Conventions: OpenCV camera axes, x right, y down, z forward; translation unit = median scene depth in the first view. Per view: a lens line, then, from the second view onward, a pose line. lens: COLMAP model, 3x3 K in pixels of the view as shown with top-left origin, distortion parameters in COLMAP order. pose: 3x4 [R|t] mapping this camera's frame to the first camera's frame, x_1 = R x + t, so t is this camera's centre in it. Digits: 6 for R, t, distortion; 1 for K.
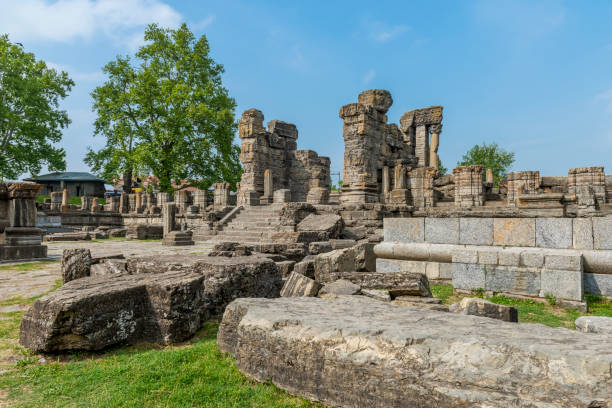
lens RADIAL K [[430.9, 0, 306.0], [0, 430.9, 204.0], [0, 0, 1]] dist [0.008469, 0.000529]
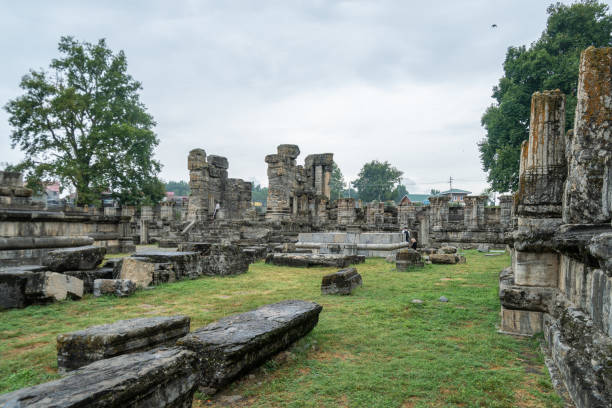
lens RADIAL K [[497.4, 0, 305.7], [0, 497.4, 234.3], [0, 0, 1]] dist [-0.000500, -0.000606]
pose [[0.976329, 0.002595, 0.216276, -0.133813], [-0.012616, 0.998909, 0.044968, -0.027081], [-0.215923, -0.046632, 0.975296, -0.612352]]
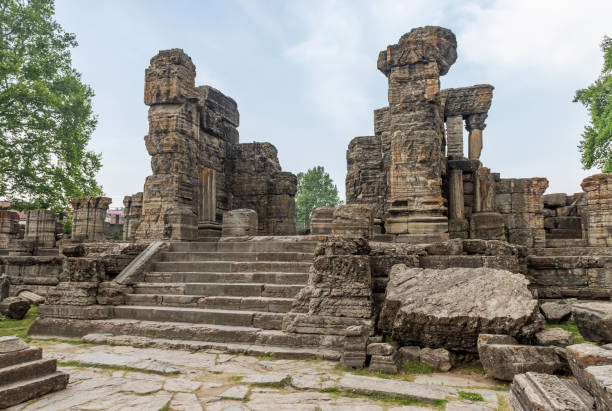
lens RADIAL K [[456.1, 0, 306.0], [0, 456.1, 205.5], [0, 0, 1]] dist [0.004537, 0.002783]
pose [[0.946883, 0.034641, 0.319706, -0.145235], [-0.010413, 0.996963, -0.077180, 0.001318], [-0.321409, 0.069752, 0.944368, 0.458680]]
